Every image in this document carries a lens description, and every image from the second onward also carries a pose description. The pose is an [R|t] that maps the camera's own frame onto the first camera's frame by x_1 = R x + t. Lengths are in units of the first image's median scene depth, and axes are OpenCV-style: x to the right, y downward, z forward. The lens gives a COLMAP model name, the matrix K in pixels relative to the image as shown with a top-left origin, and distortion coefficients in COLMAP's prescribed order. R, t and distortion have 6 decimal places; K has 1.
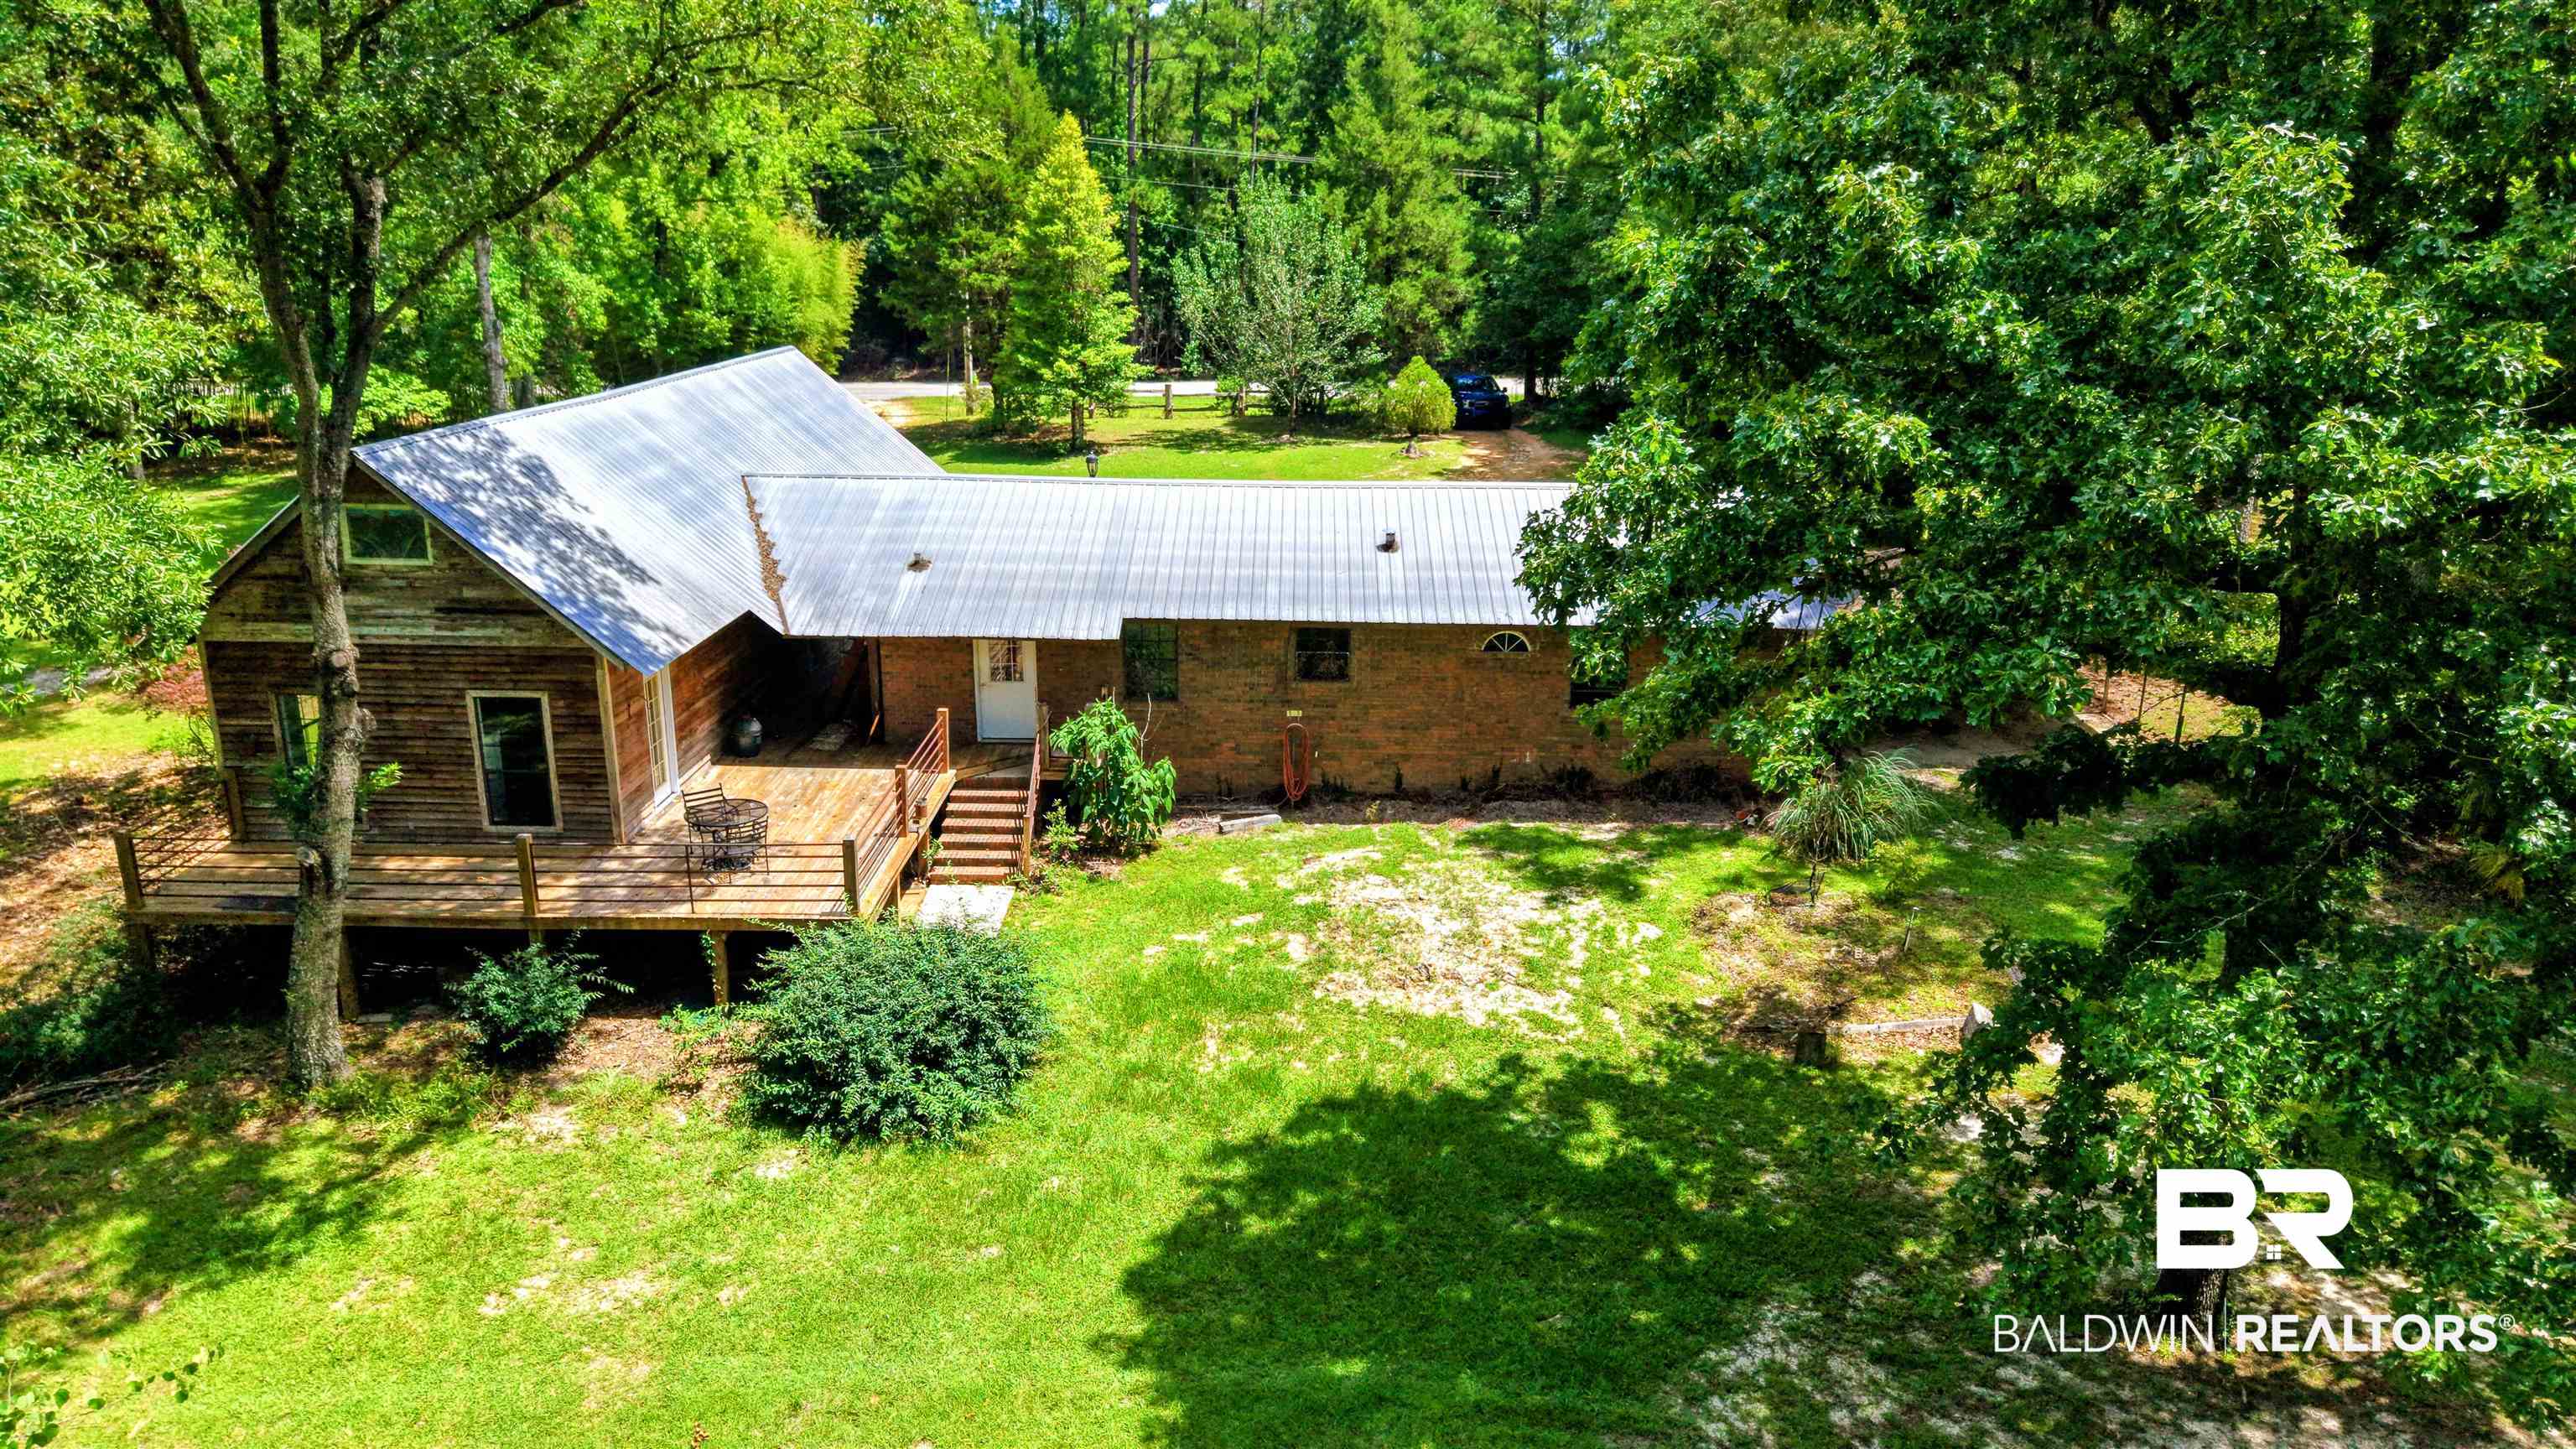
lens RADIAL K [[1714.1, 0, 1288.0], [0, 1714.1, 724.5], [0, 0, 1]] dist [0.087370, -0.120363]
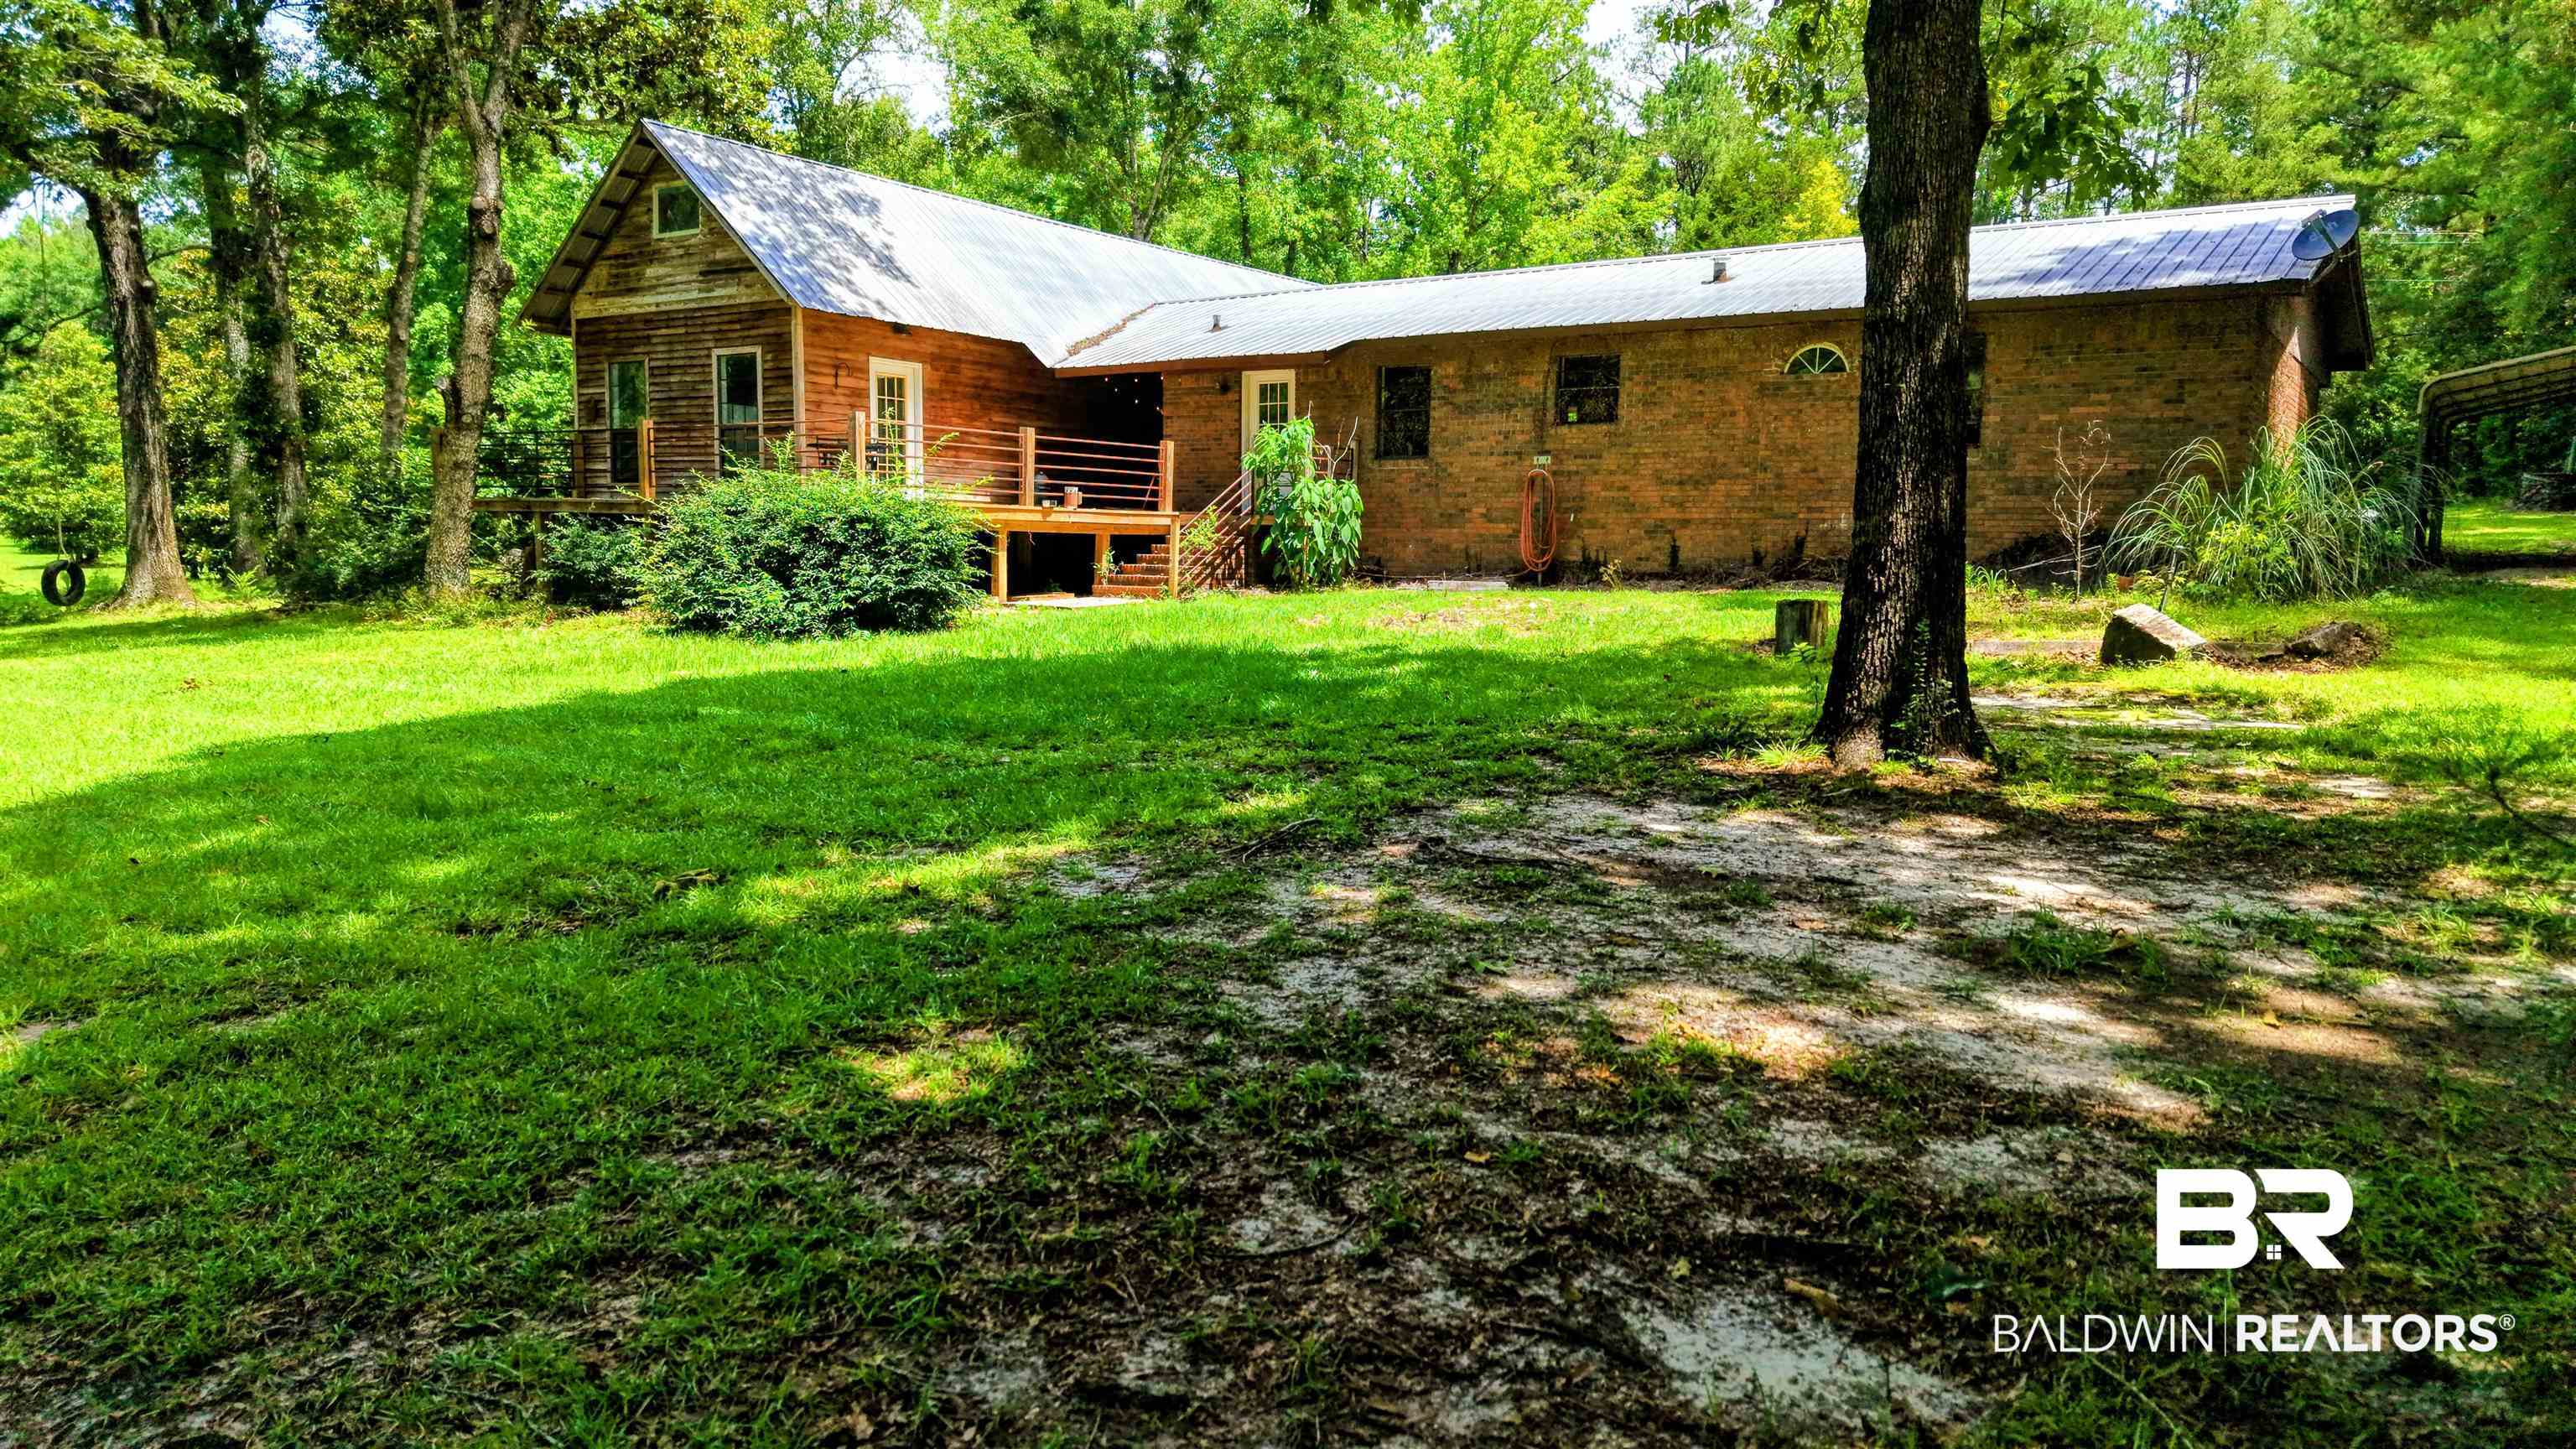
lens RADIAL K [[1761.8, 0, 1288.0], [0, 1761.8, 724.5], [0, 0, 1]] dist [0.077359, -0.130375]
pose [[0.813875, 0.056658, -0.578271, 0.474669], [-0.168015, 0.975667, -0.140875, 0.304254], [0.556219, 0.211812, 0.803590, 0.354230]]
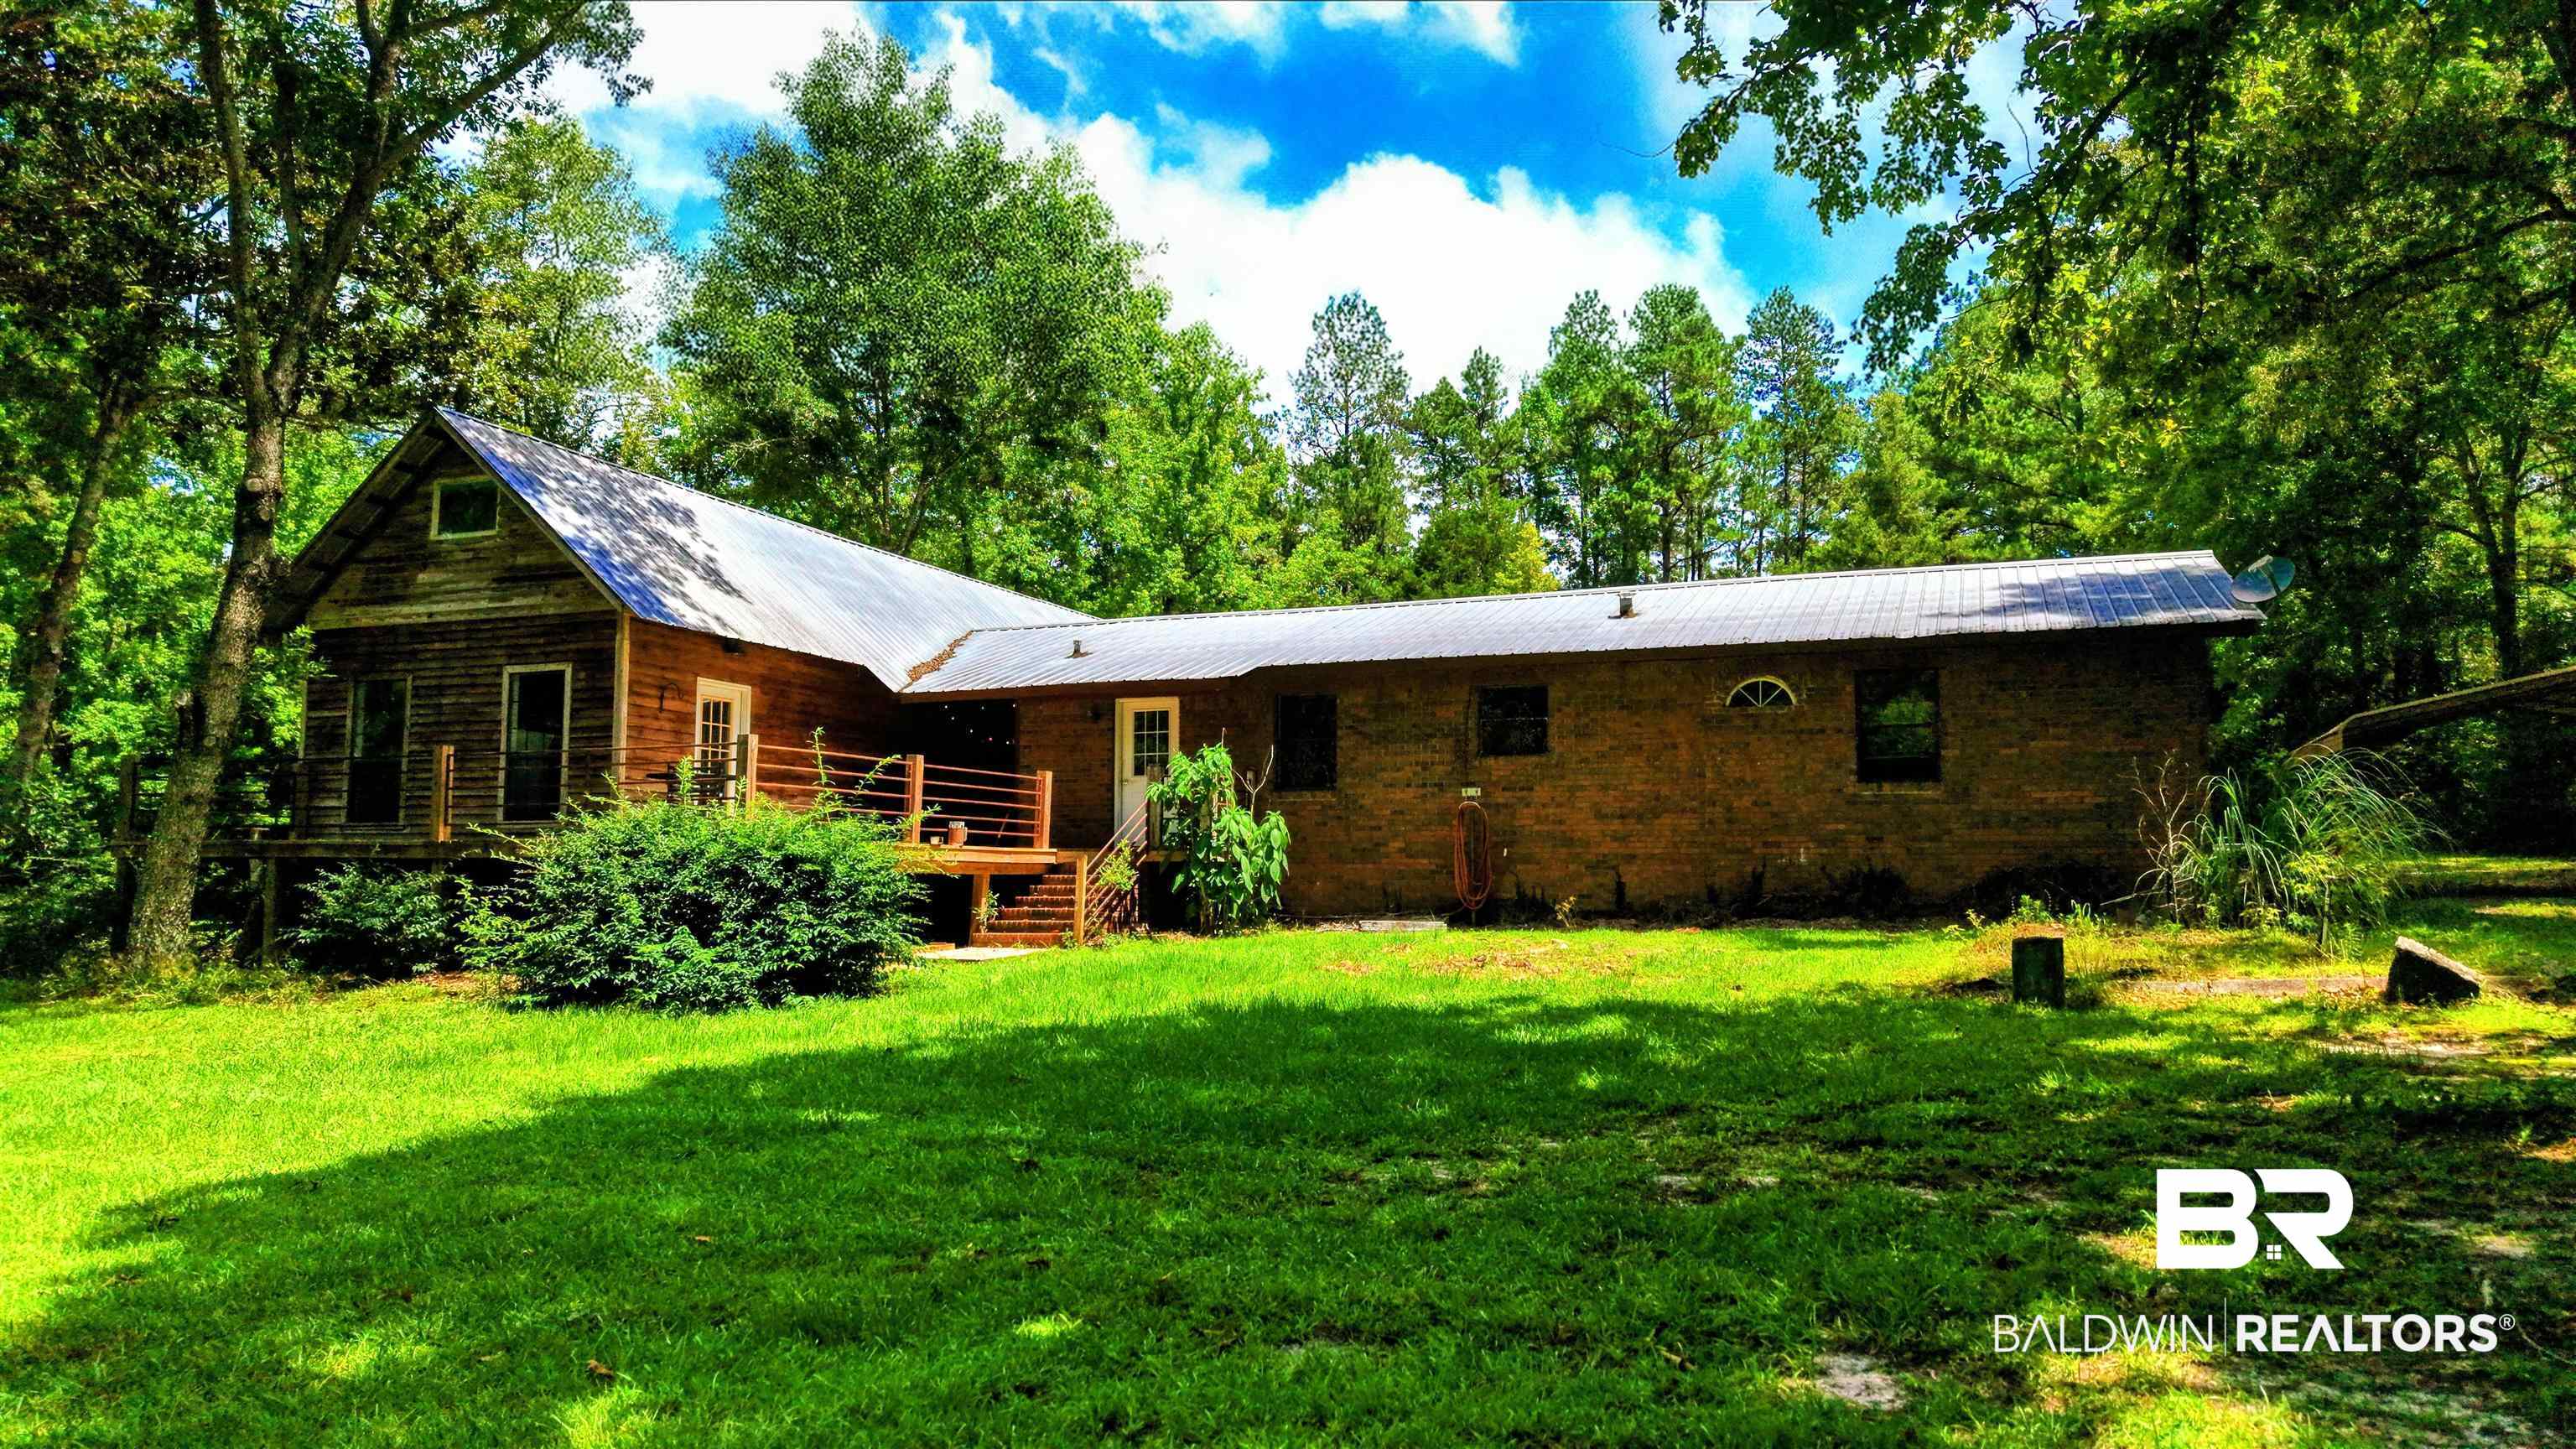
lens RADIAL K [[1714.1, 0, 1288.0], [0, 1714.1, 724.5], [0, 0, 1]] dist [0.087370, -0.120363]
pose [[0.928366, -0.046904, -0.368696, 0.255613], [-0.095469, 0.928626, -0.358525, 0.300702], [0.359196, 0.368041, 0.857627, 0.363534]]
